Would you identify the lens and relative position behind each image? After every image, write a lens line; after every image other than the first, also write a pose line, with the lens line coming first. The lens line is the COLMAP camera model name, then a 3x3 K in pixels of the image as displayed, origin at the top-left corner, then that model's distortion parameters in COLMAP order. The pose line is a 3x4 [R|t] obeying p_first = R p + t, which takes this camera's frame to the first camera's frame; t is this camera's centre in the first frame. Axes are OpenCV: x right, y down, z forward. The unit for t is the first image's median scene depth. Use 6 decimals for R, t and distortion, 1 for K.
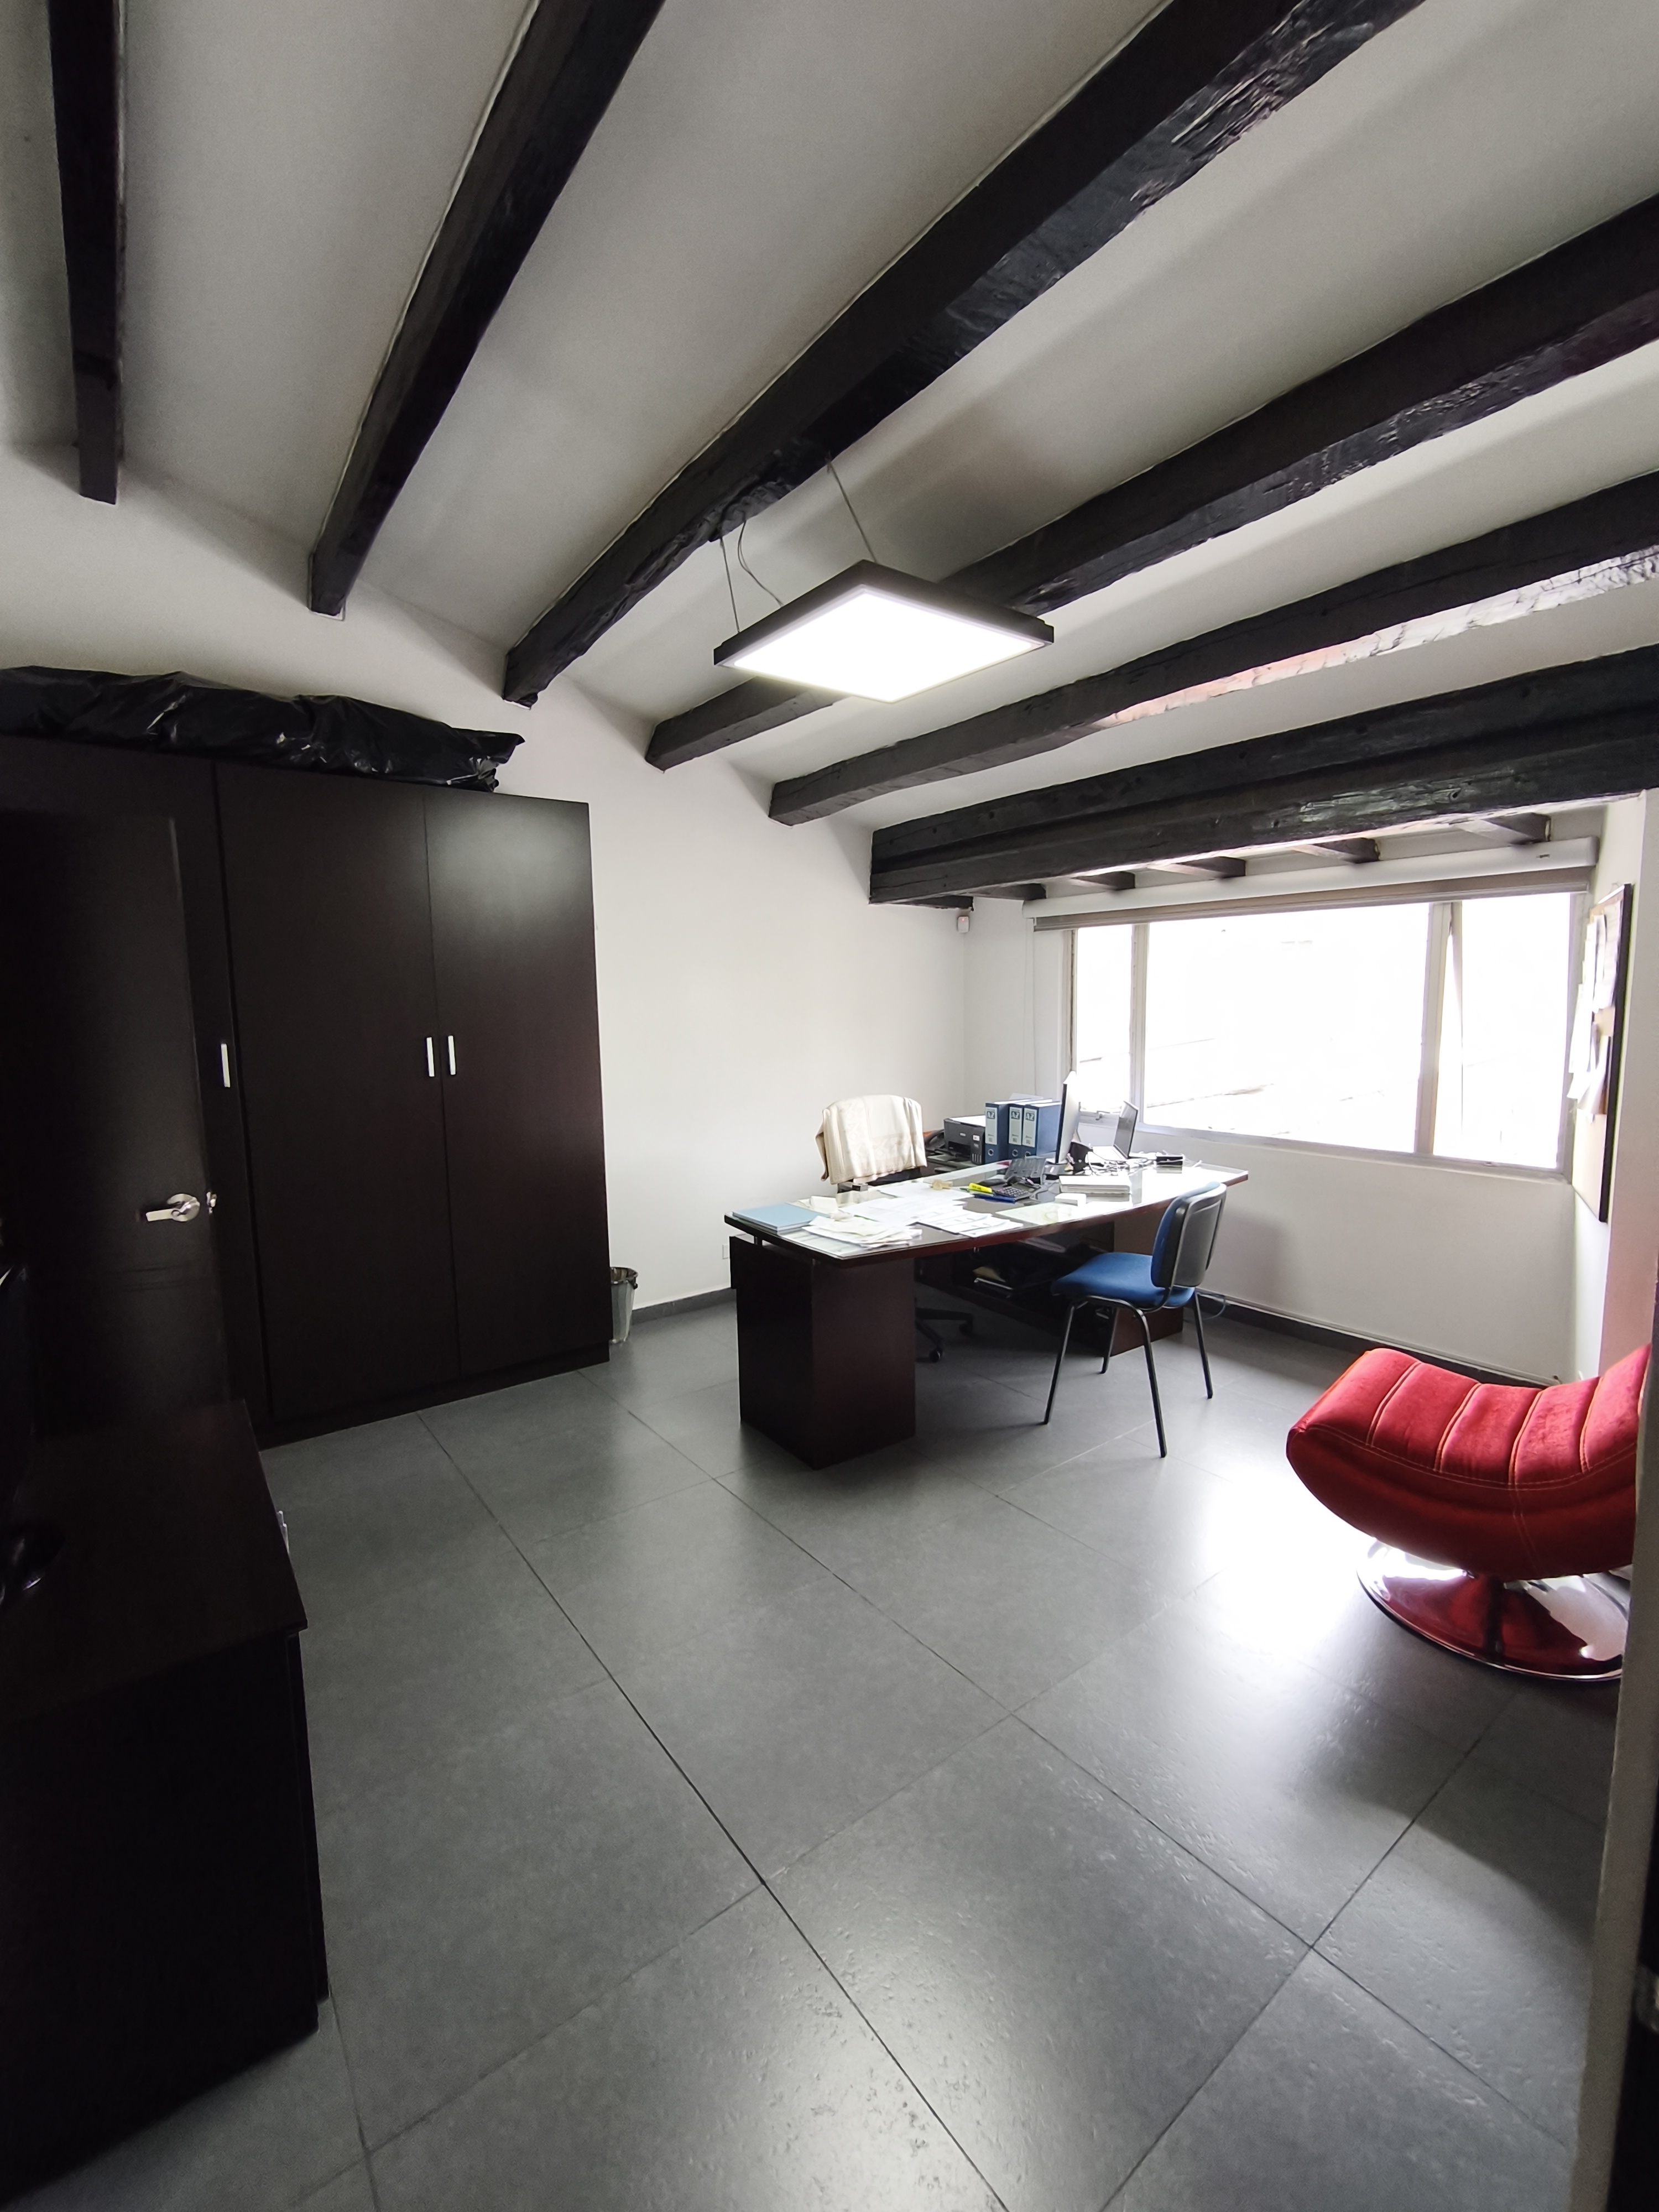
lens RADIAL K [[952.0, 0, 845.7], [0, 952.0, 1109.1], [0, 0, 1]] dist [-0.000087, -0.000412]
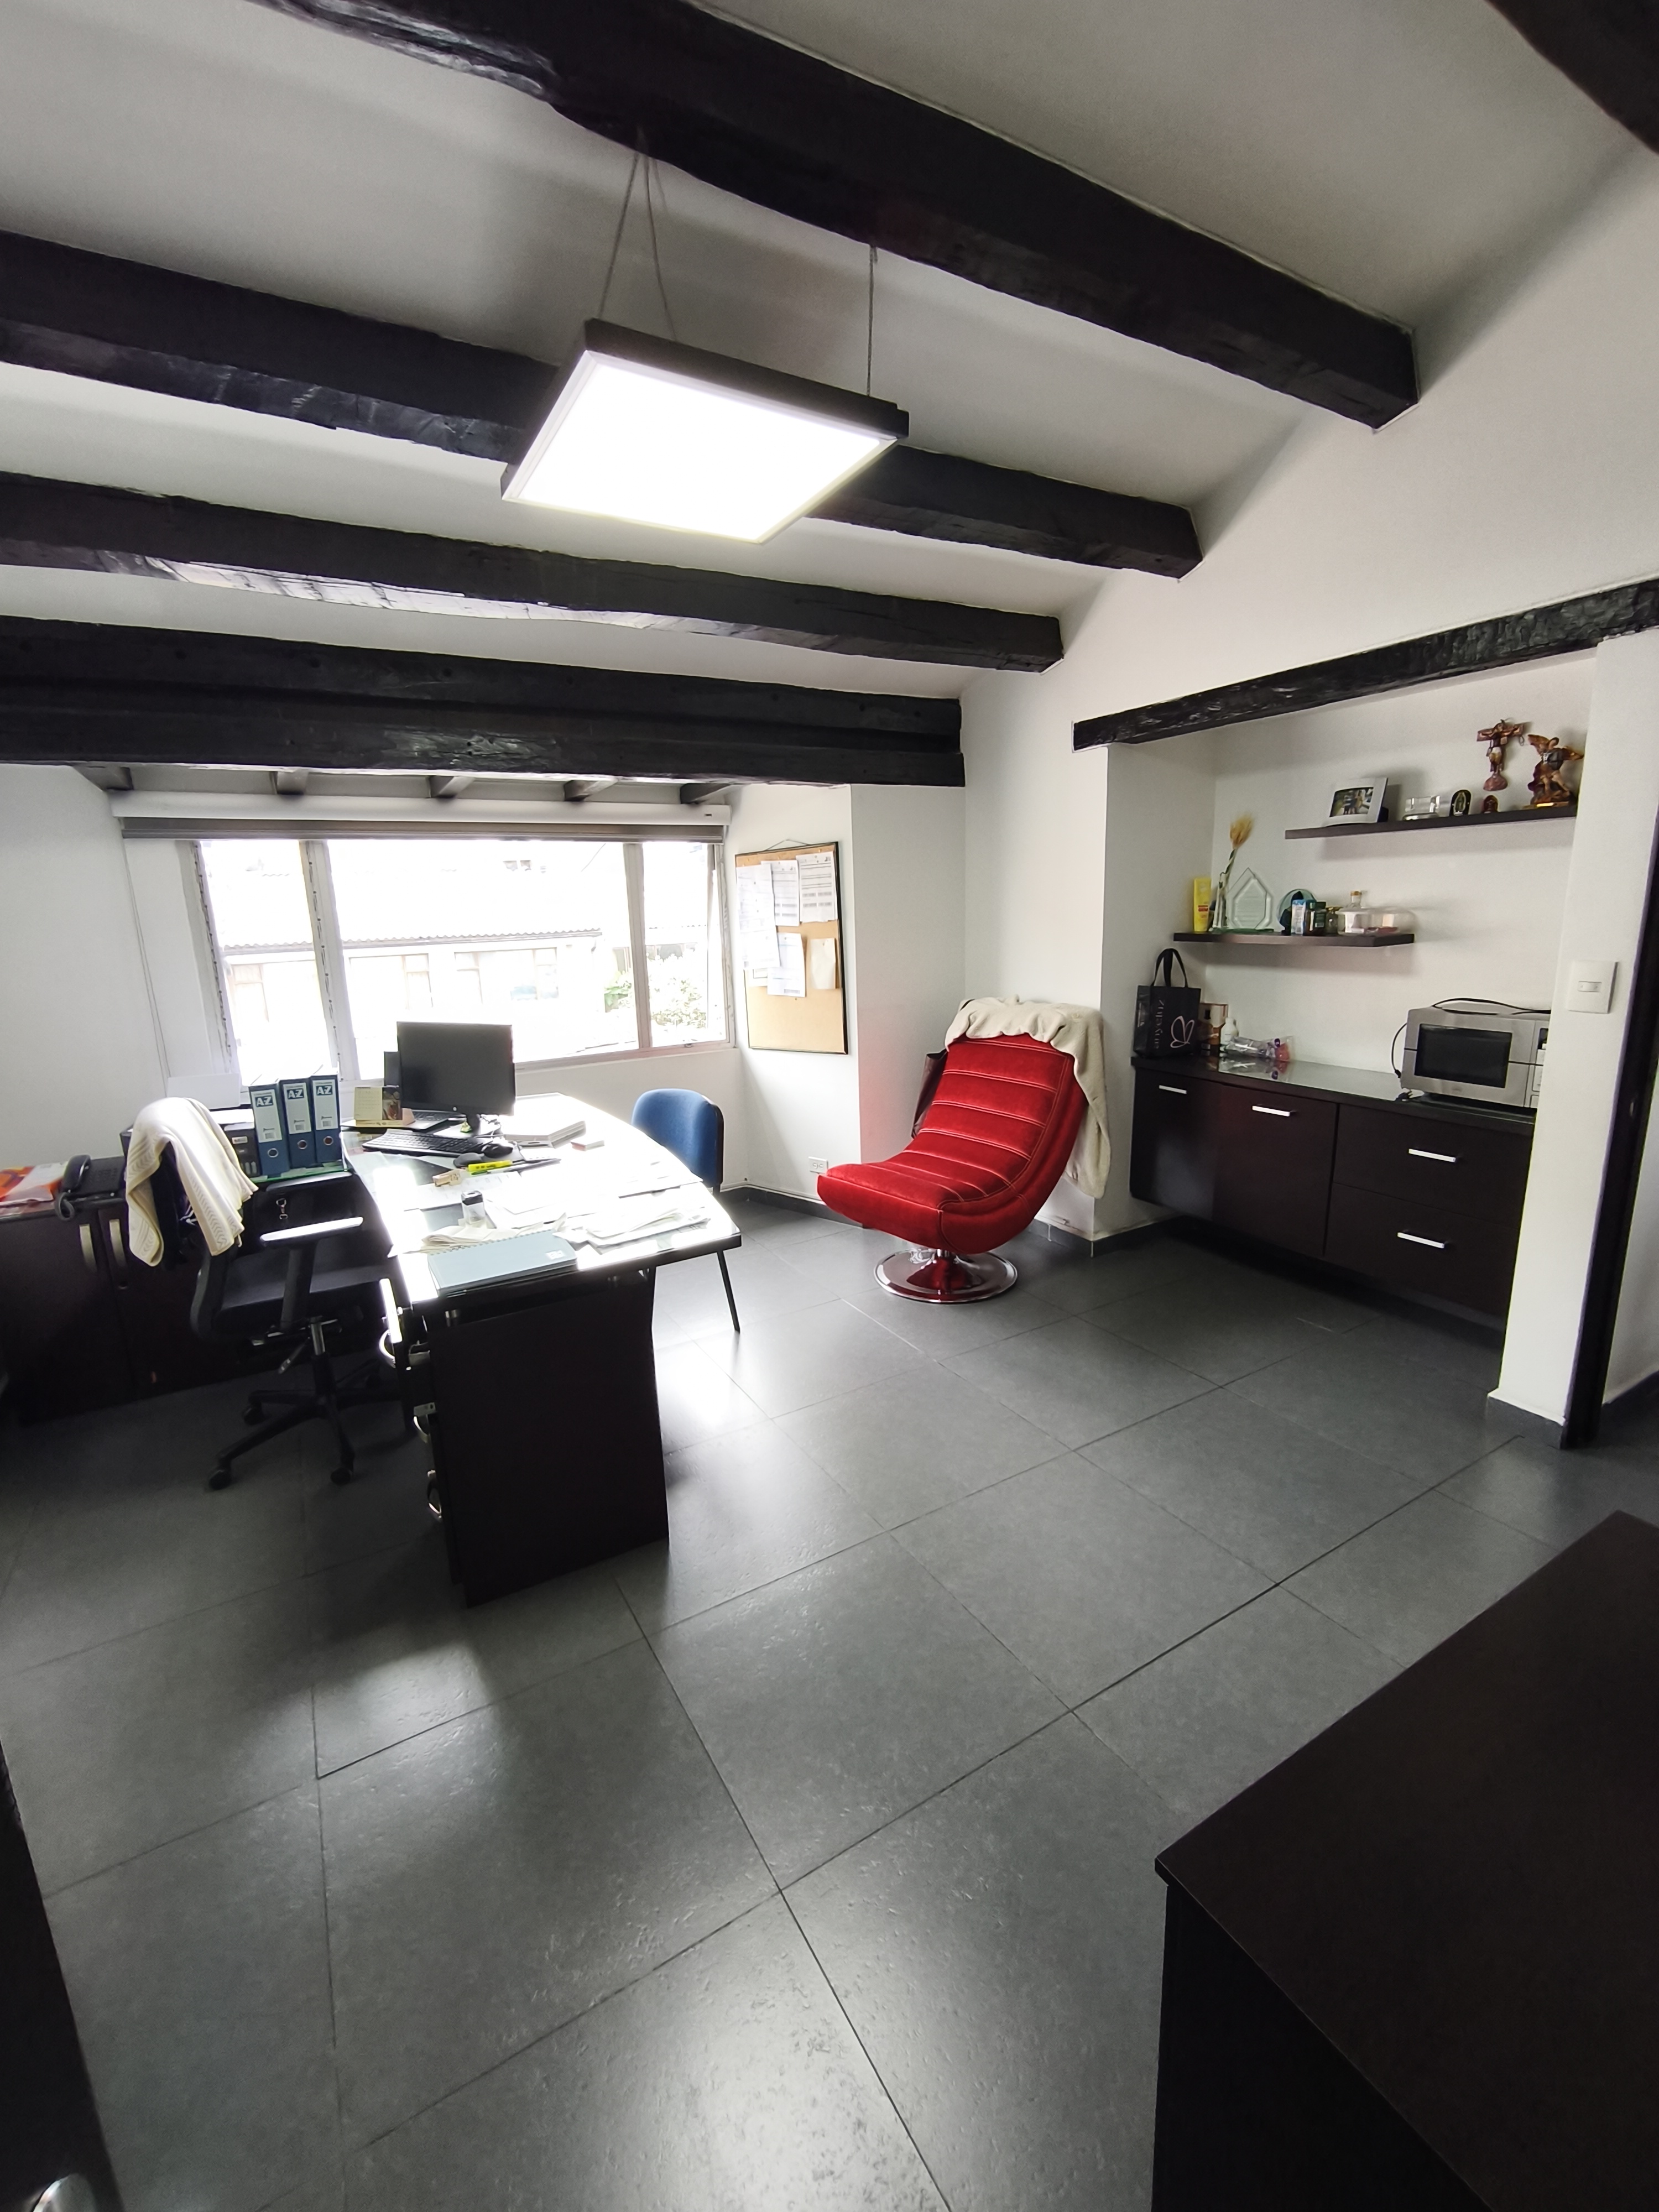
lens RADIAL K [[952.0, 0, 843.9], [0, 952.0, 1110.5], [0, 0, 1]] dist [-0.000087, -0.000412]
pose [[0.118699, -0.182038, 0.976101, -0.591292], [0.163161, 0.973264, 0.161668, -0.031846], [-0.979433, 0.140072, 0.145227, 0.571228]]
